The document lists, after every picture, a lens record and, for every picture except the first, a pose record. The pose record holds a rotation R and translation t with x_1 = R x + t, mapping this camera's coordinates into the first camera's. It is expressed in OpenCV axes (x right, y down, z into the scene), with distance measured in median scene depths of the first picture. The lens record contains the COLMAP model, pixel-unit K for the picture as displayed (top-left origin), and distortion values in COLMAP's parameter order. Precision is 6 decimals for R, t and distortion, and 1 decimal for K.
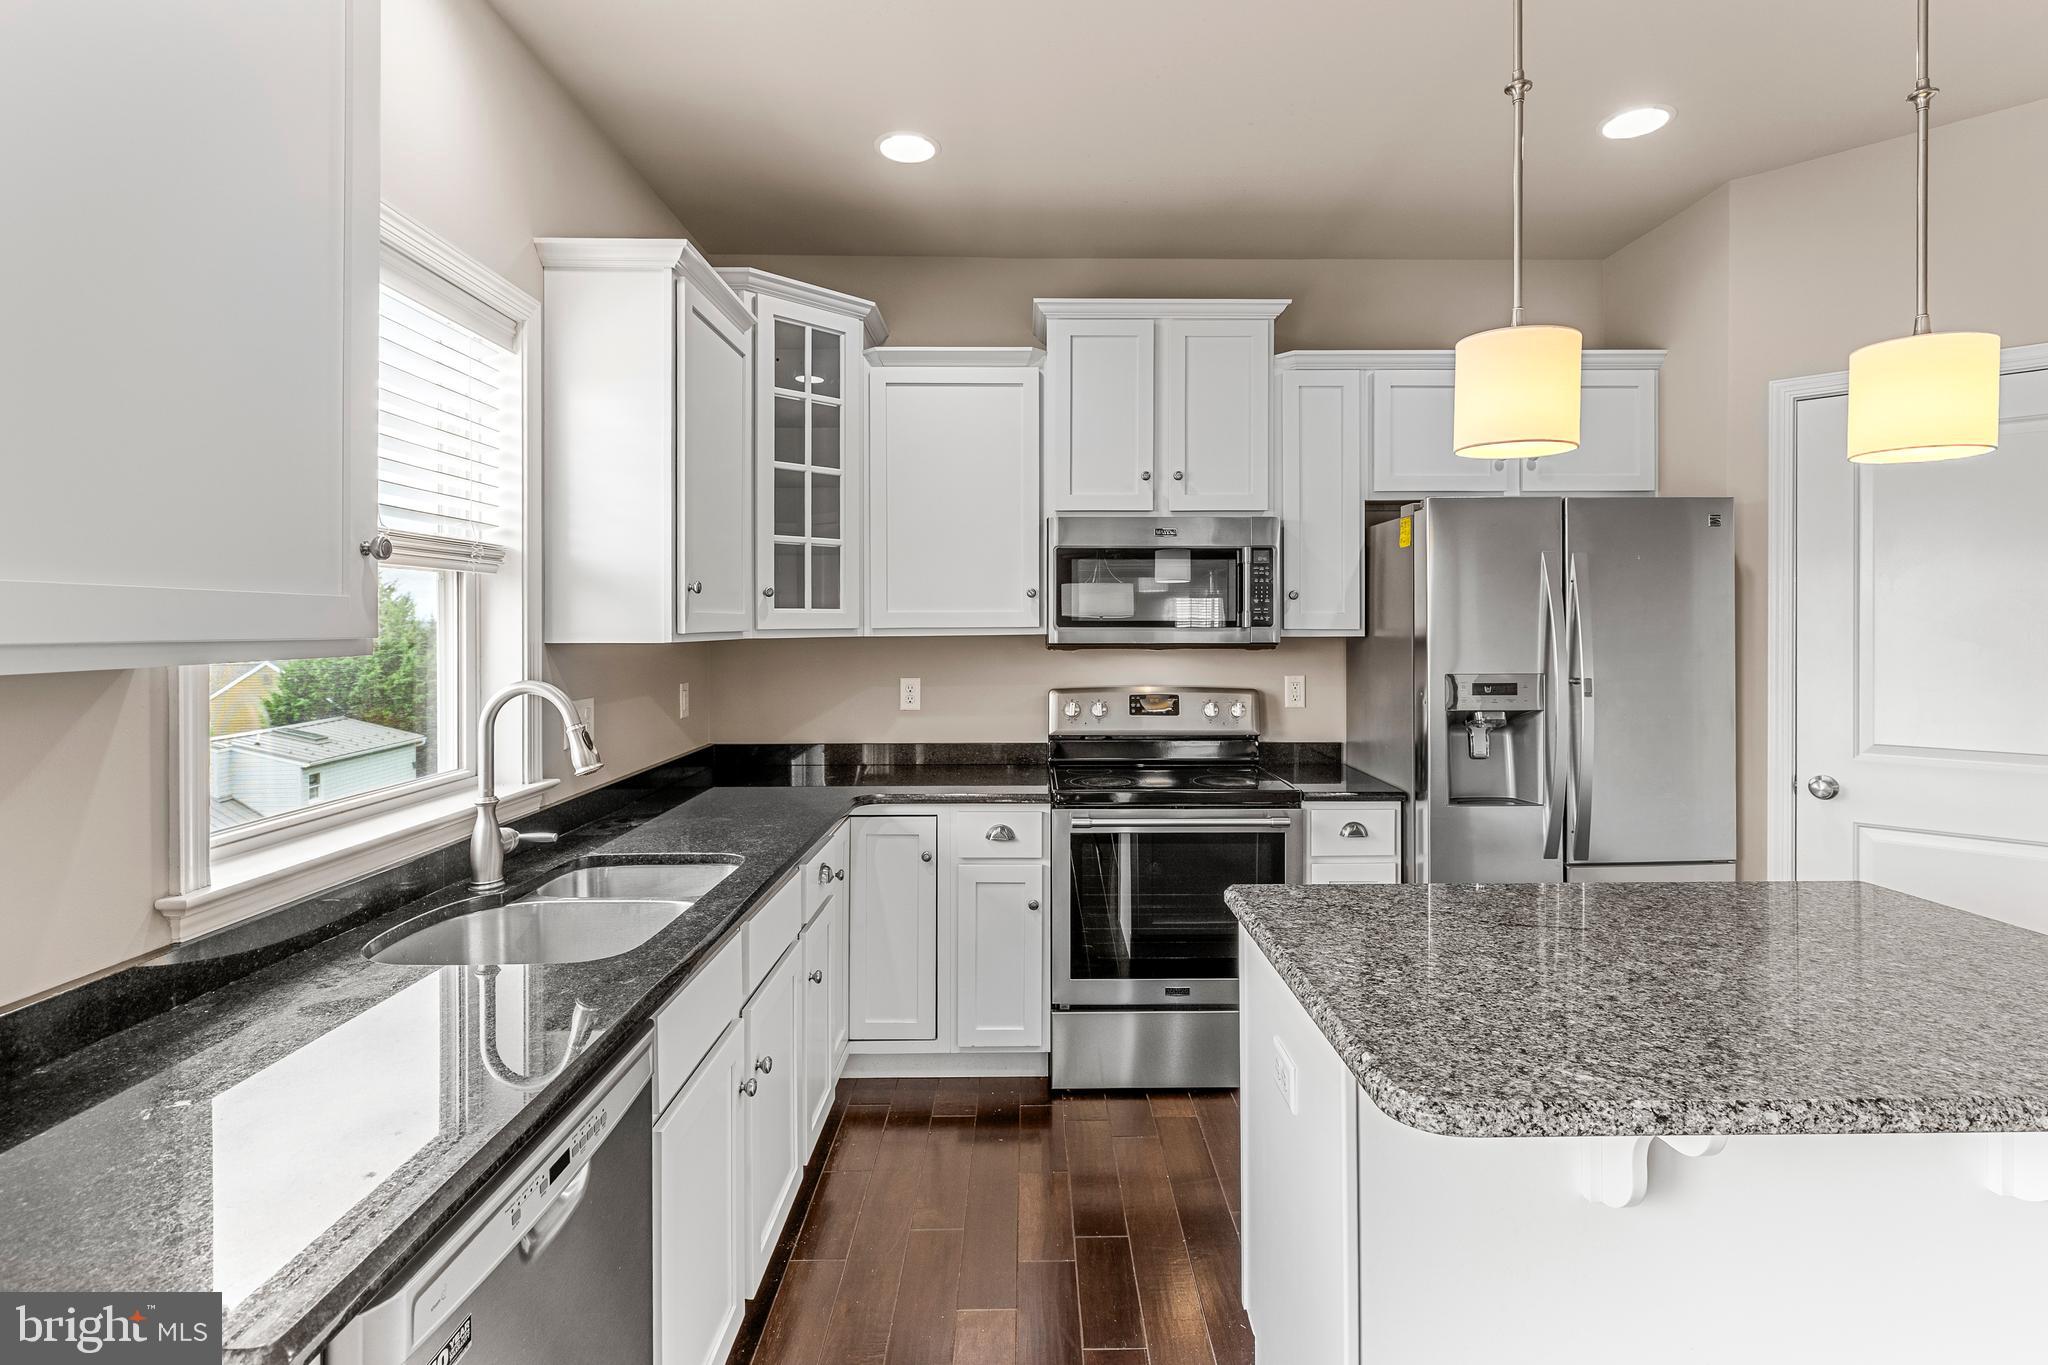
lens RADIAL K [[992.0, 0, 1035.0], [0, 992.0, 622.4], [0, 0, 1]] dist [0.000675, 0.000089]
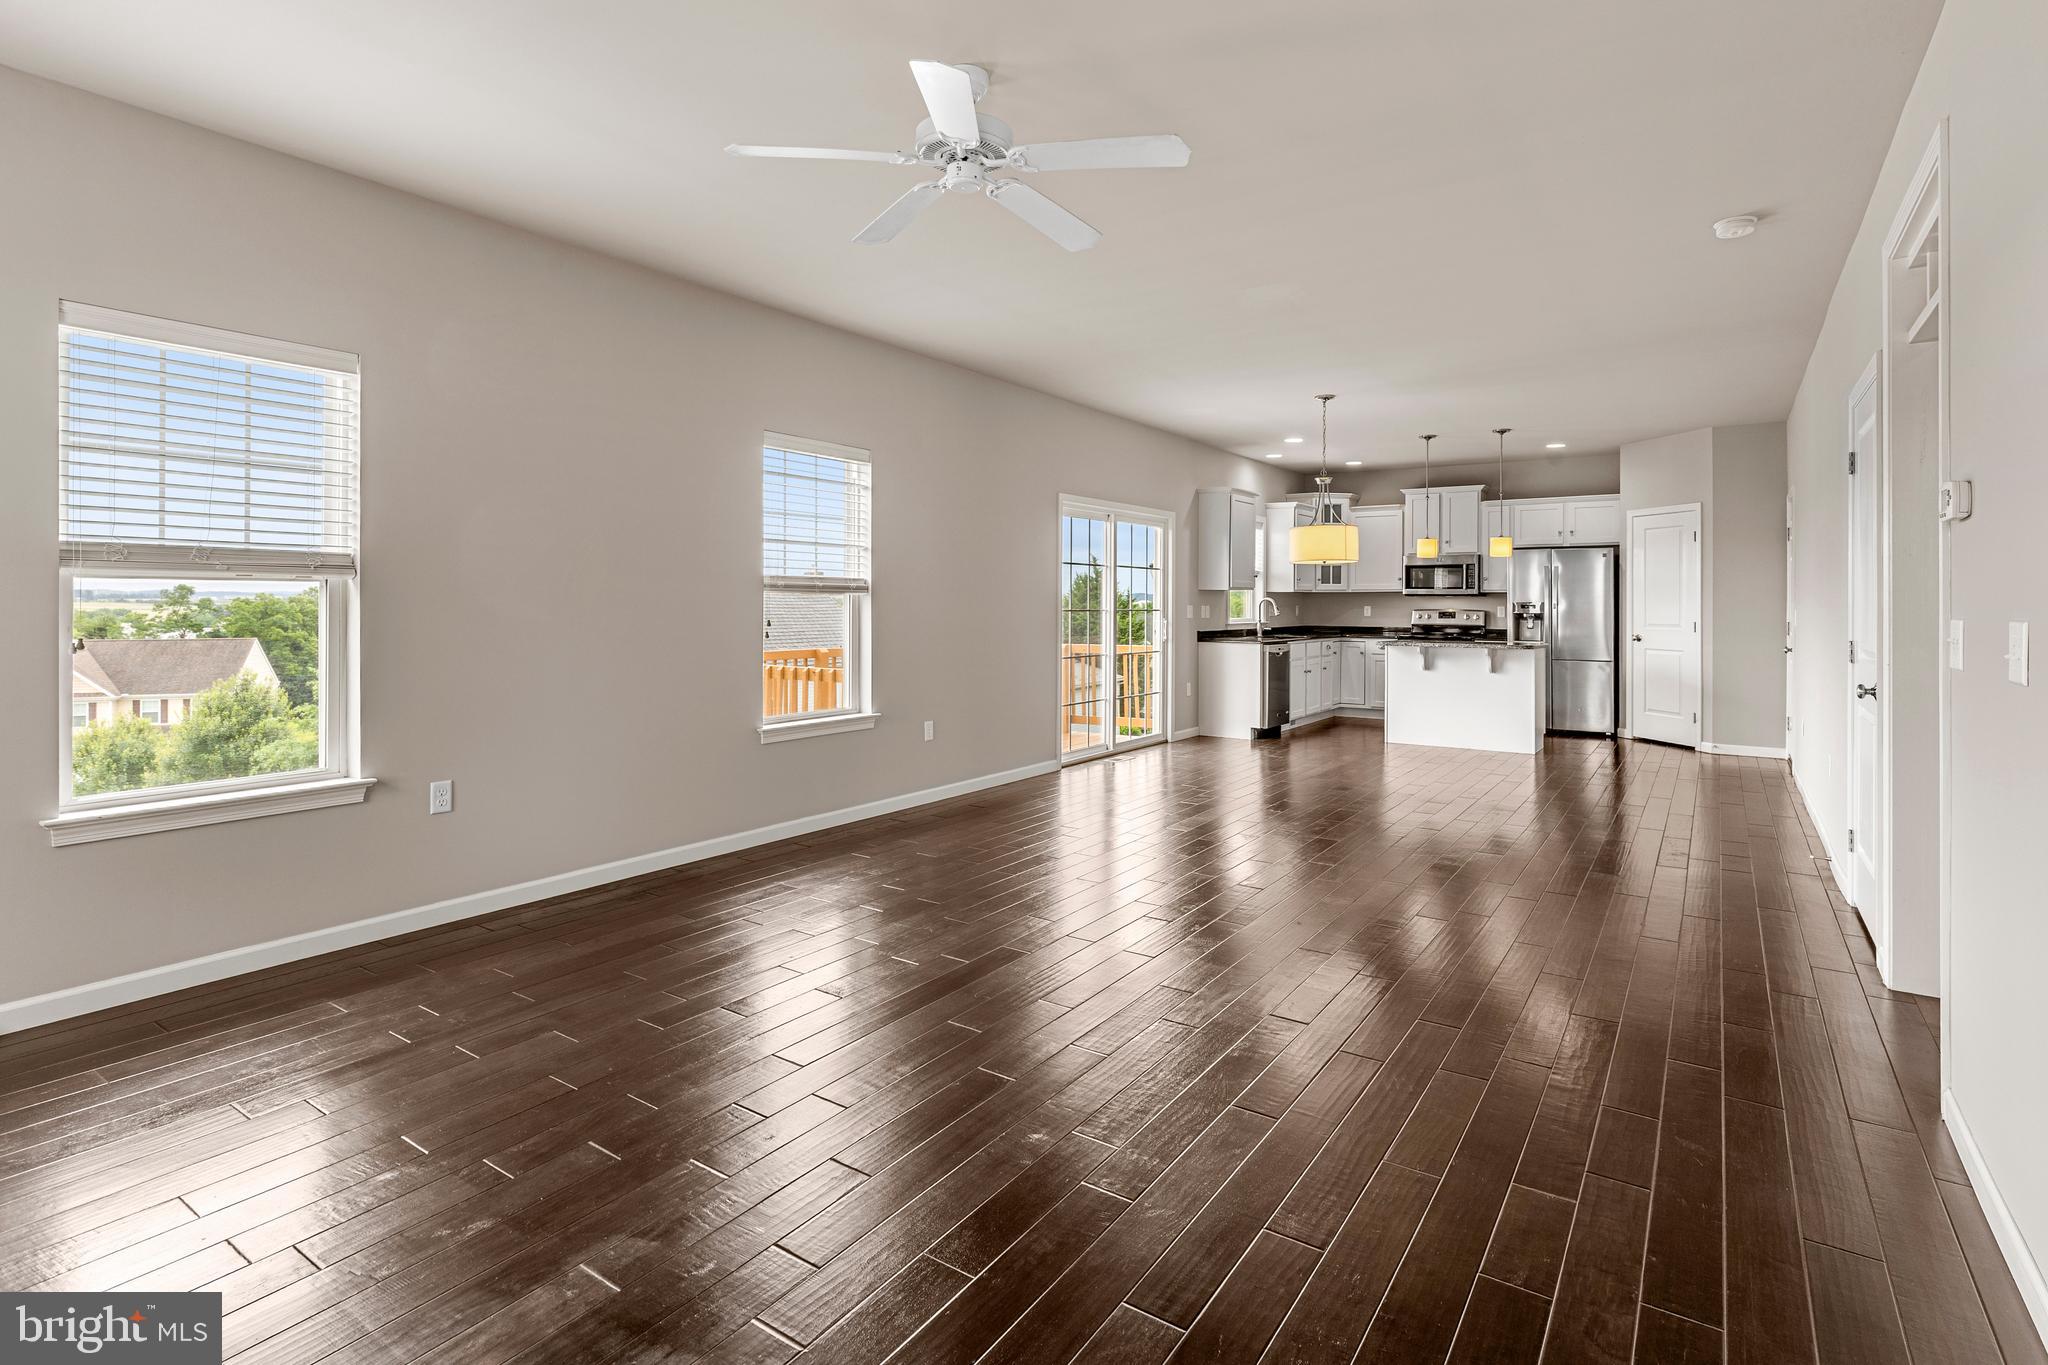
lens RADIAL K [[992.0, 0, 1035.0], [0, 992.0, 622.4], [0, 0, 1]] dist [0.000675, 0.000089]
pose [[0.817477, 0.017772, -0.575687, 0.925909], [-0.004298, 0.999684, 0.024758, 0.039261], [0.575945, -0.017765, 0.817295, -2.446912]]
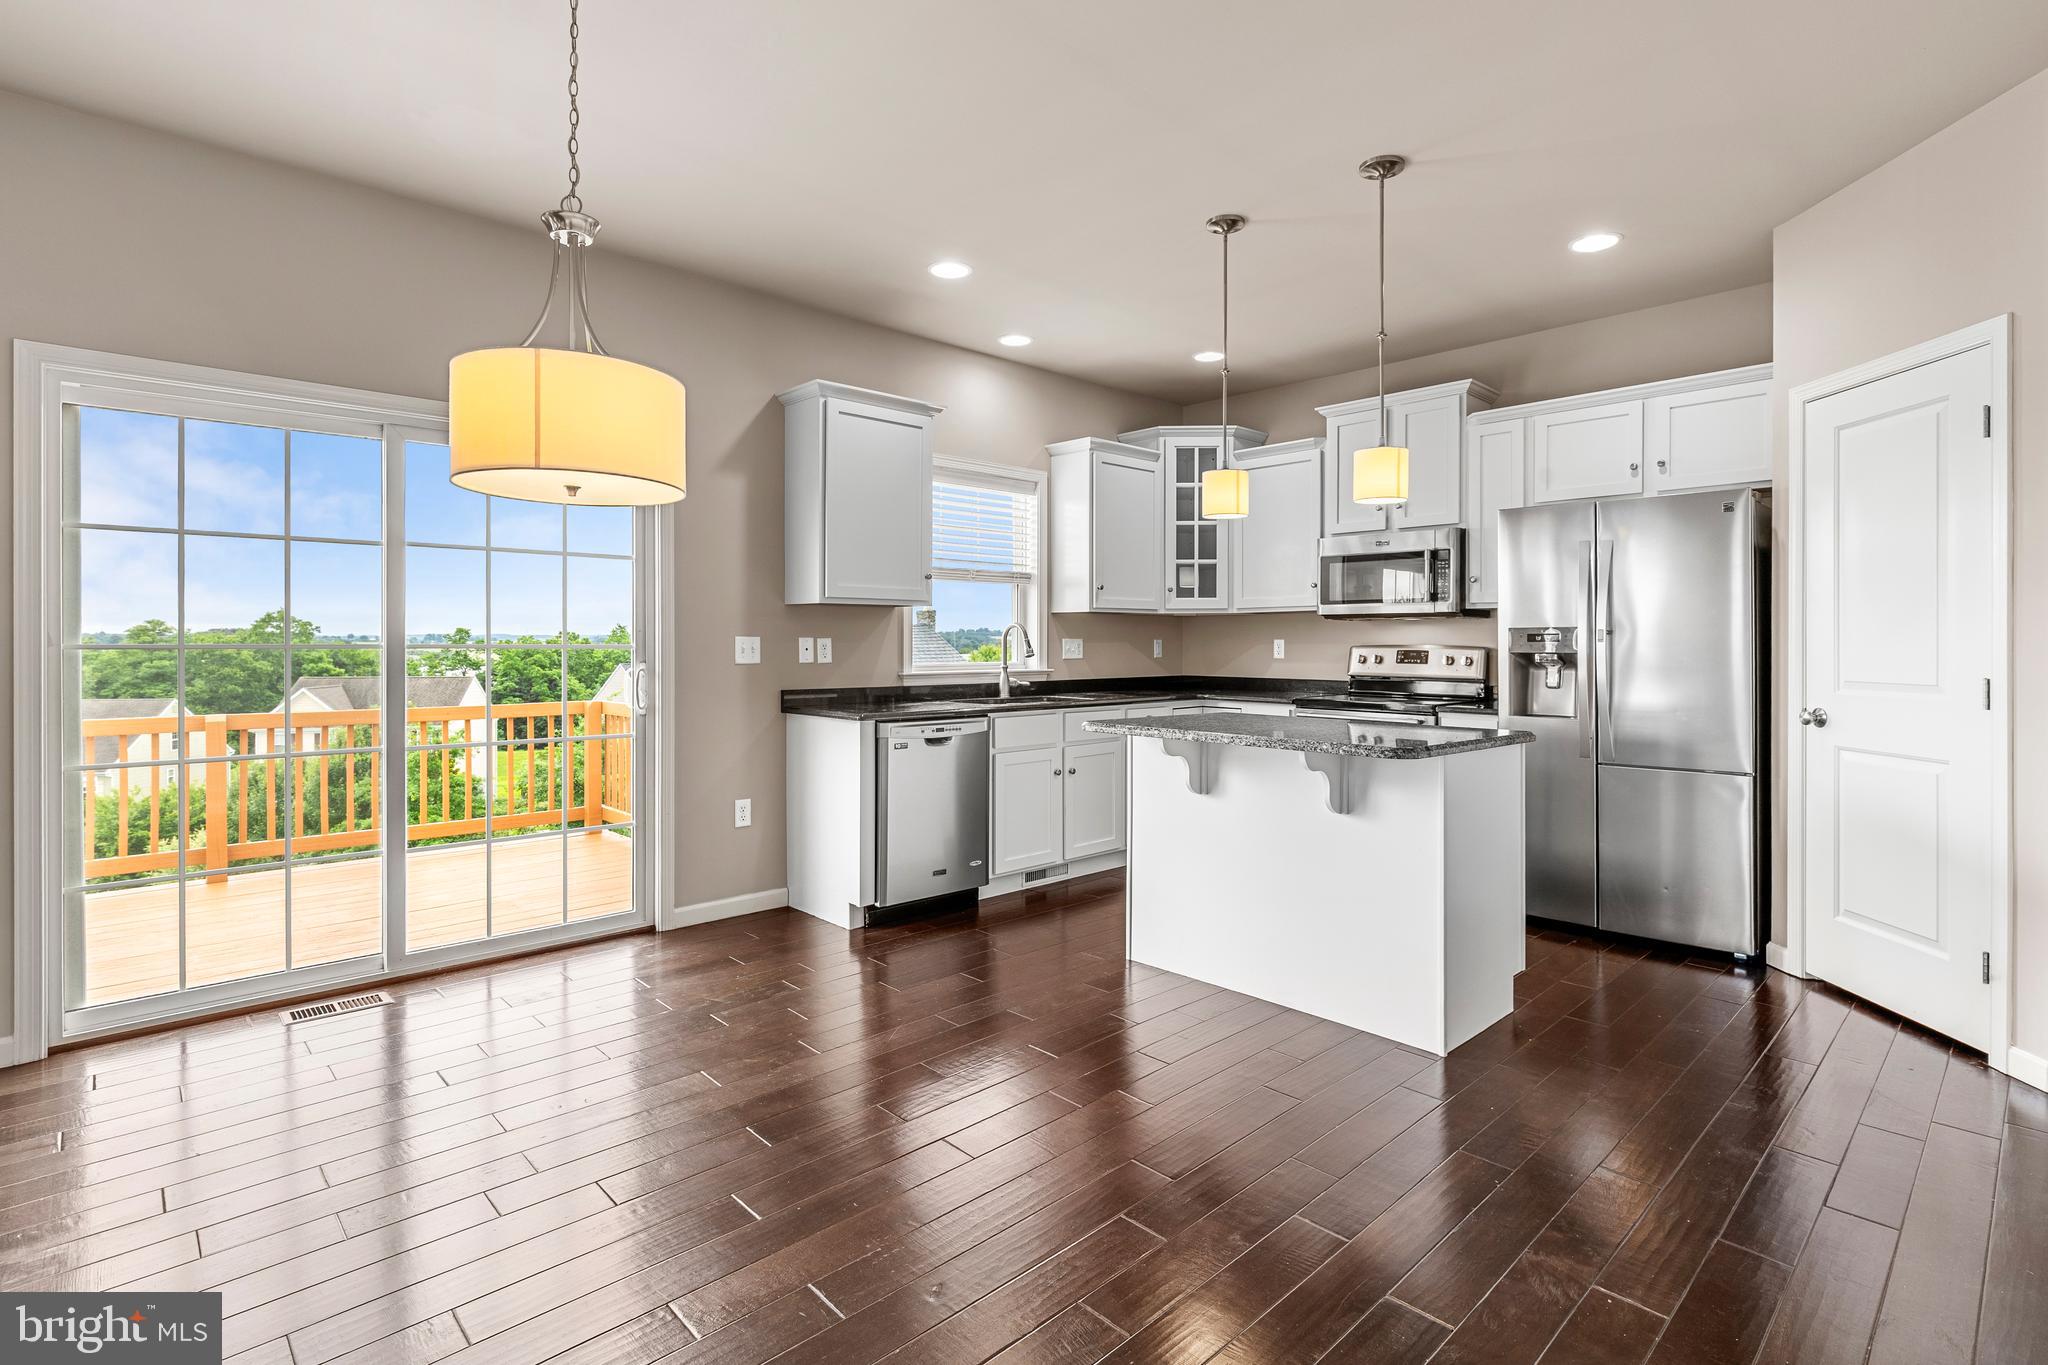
lens RADIAL K [[976.0, 0, 1046.1], [0, 976.0, 652.1], [0, 0, 1]] dist [0.001234, 0.000227]
pose [[0.686254, 0.011259, -0.727275, 0.899603], [-0.000658, 0.999889, 0.014858, 0.060249], [0.727362, -0.009718, 0.686185, -0.466162]]
